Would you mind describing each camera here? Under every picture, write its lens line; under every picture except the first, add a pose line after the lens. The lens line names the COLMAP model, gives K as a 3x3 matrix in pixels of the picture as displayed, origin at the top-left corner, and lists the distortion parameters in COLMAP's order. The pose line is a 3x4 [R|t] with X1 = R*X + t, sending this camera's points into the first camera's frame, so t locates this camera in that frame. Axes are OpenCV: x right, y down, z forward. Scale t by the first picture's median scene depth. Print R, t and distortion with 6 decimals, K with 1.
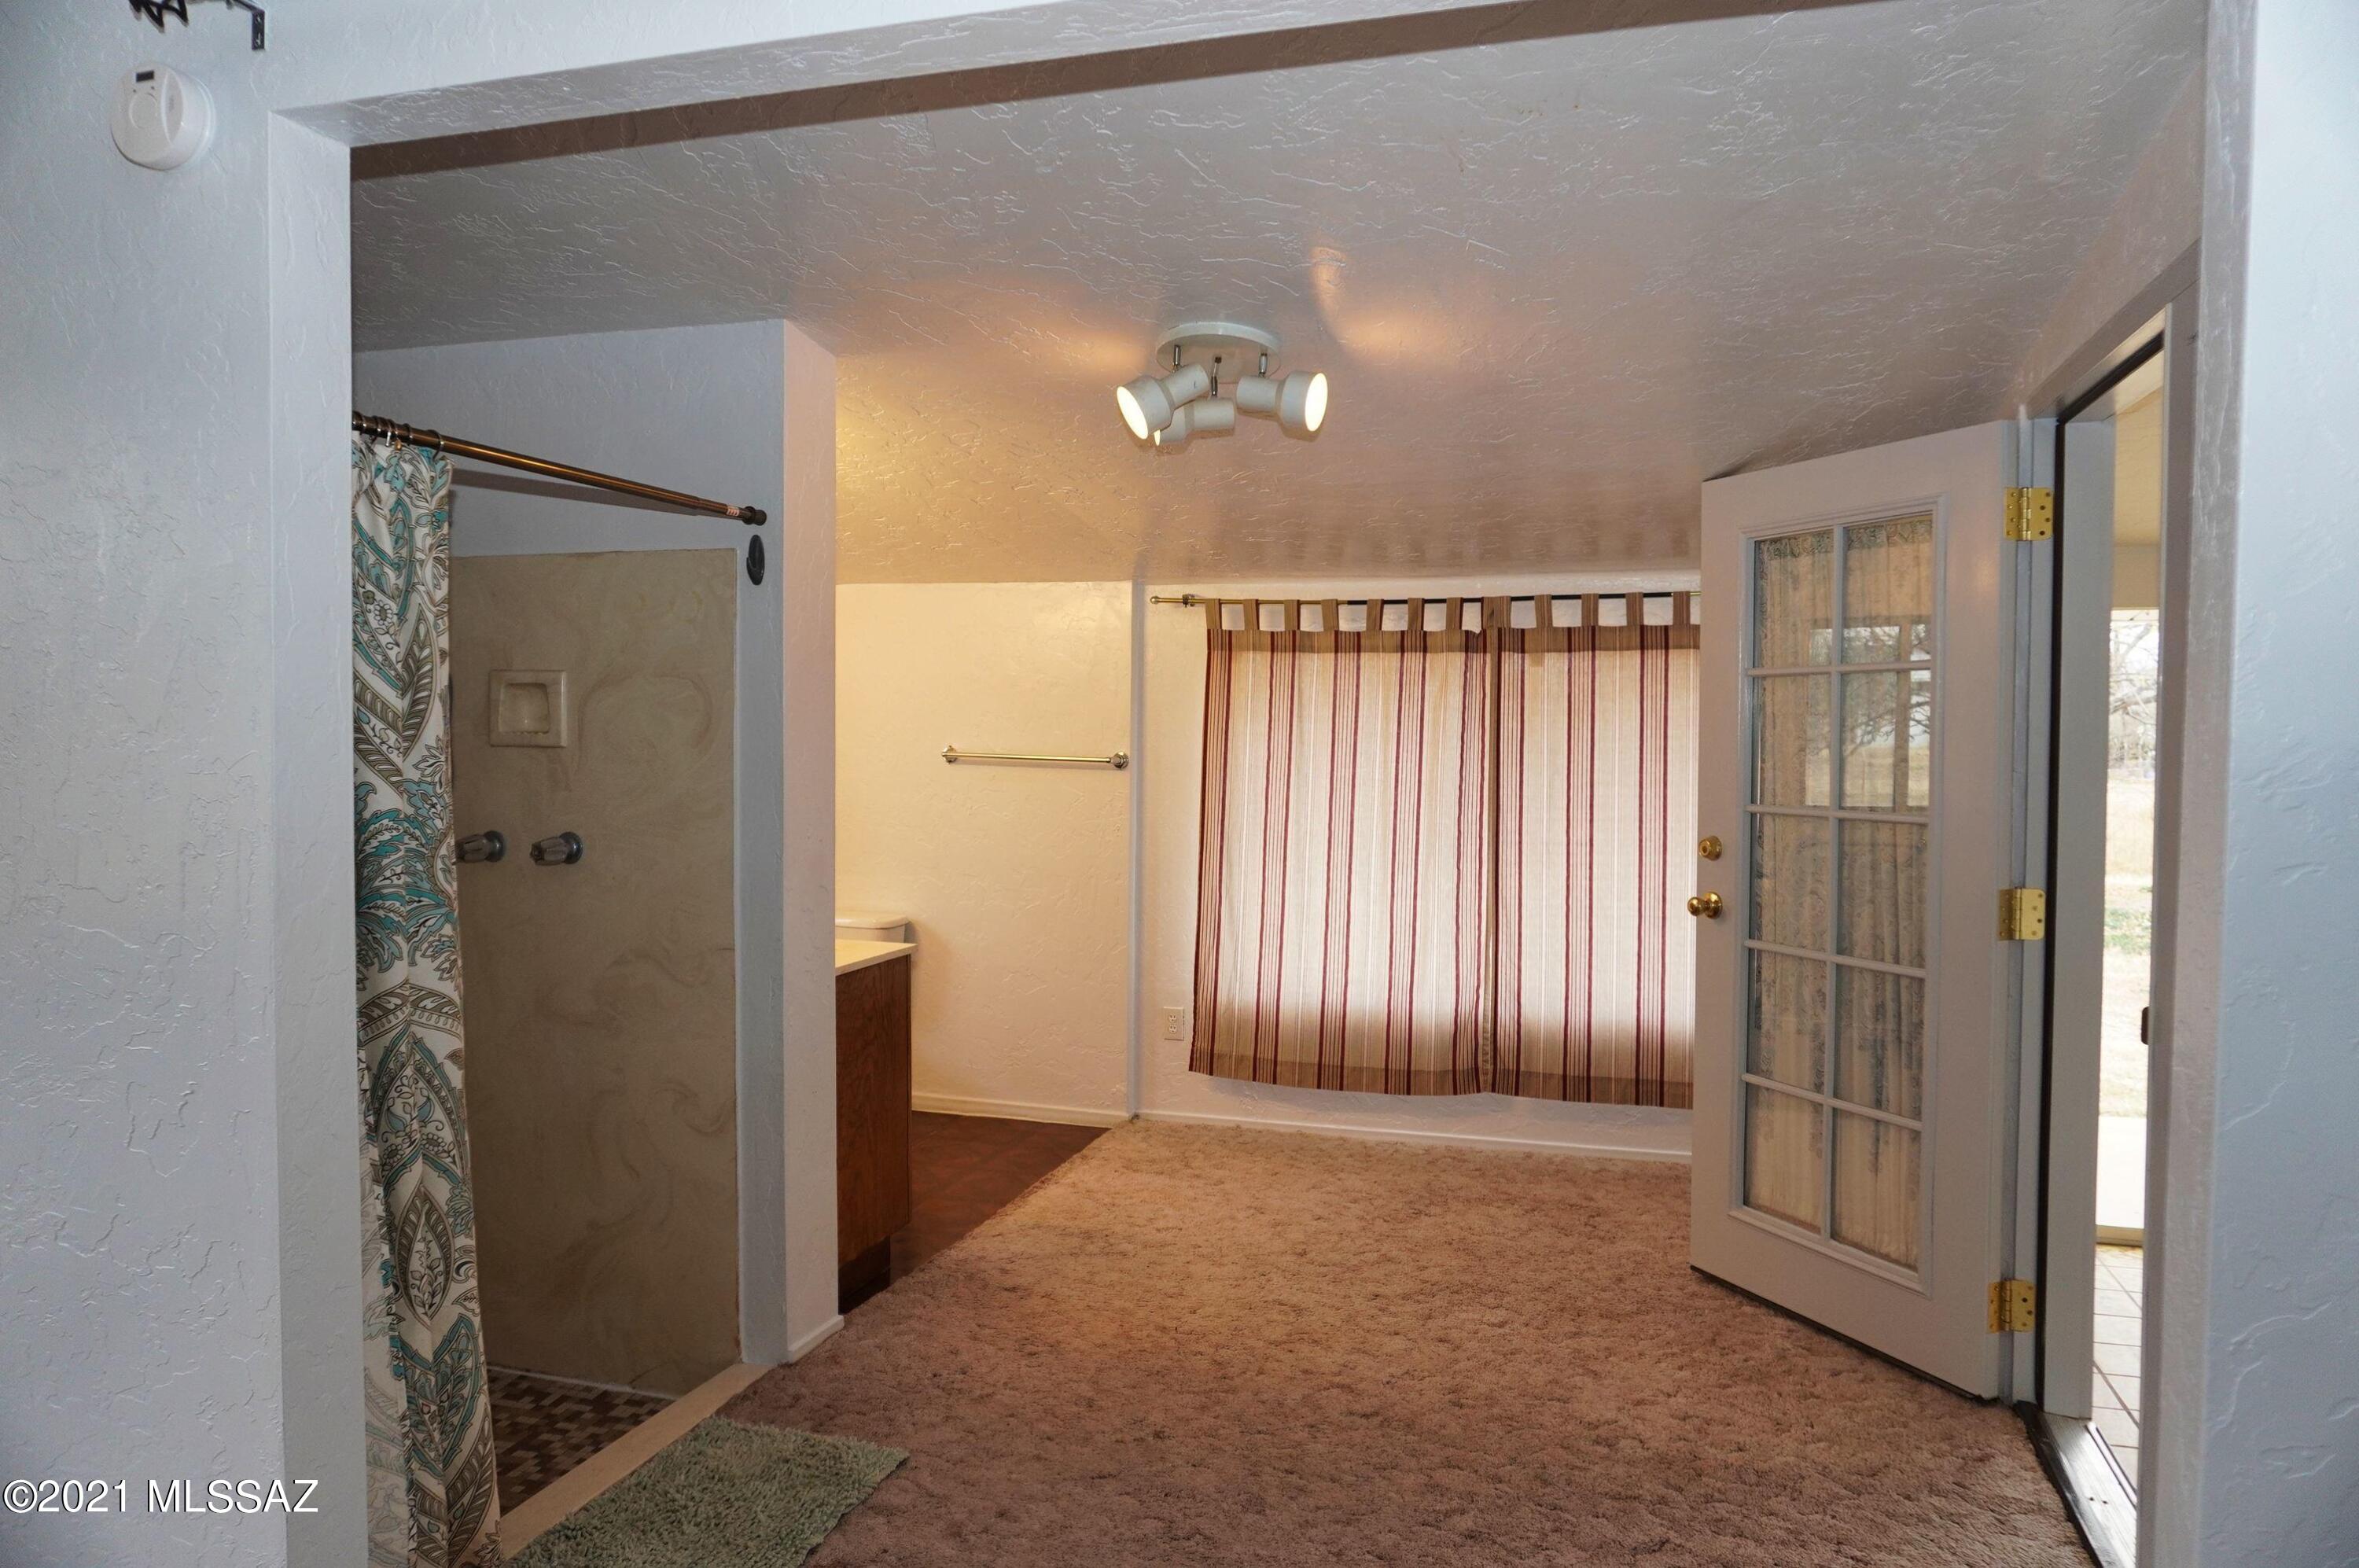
lens RADIAL K [[1570.7, 0, 1186.3], [0, 1570.7, 787.5], [0, 0, 1]] dist [-0.025443, 0.008831]
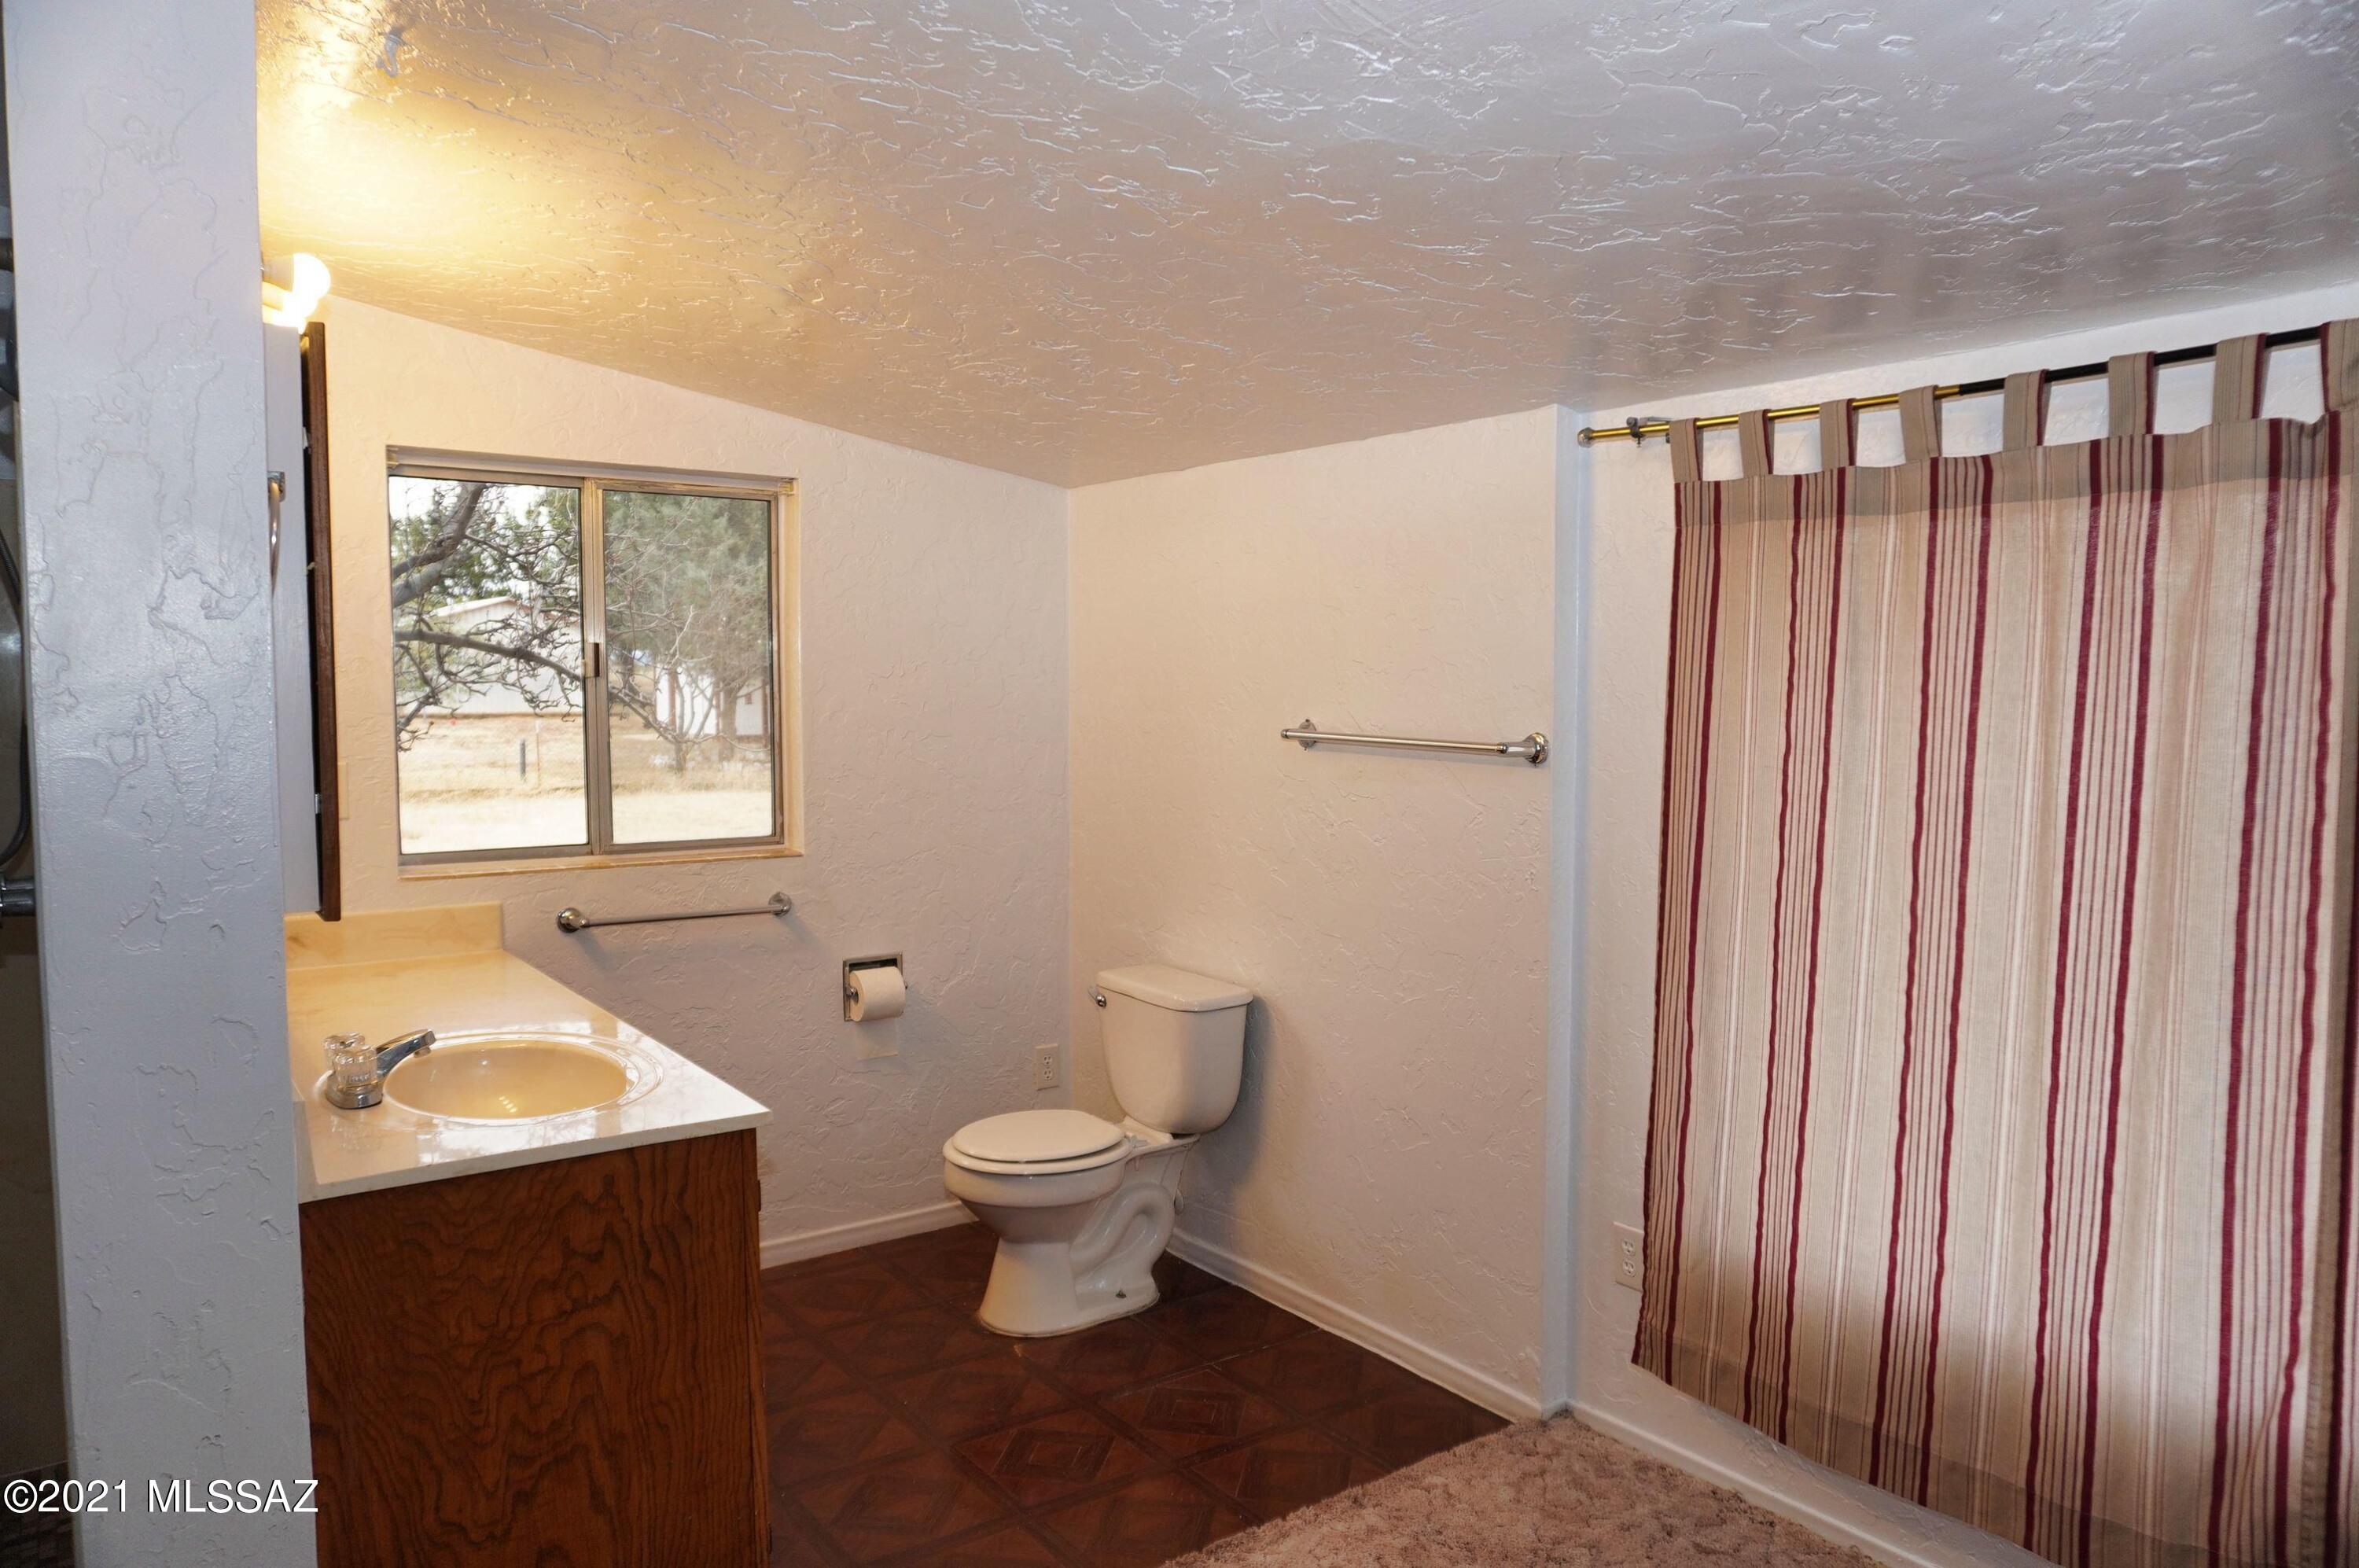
lens RADIAL K [[1570.7, 0, 1165.7], [0, 1570.7, 778.7], [0, 0, 1]] dist [-0.025443, 0.008831]
pose [[0.783575, 0.022935, -0.620873, 0.197171], [-0.006111, 0.999555, 0.029211, -0.022733], [0.621267, -0.019095, 0.783366, 0.523793]]
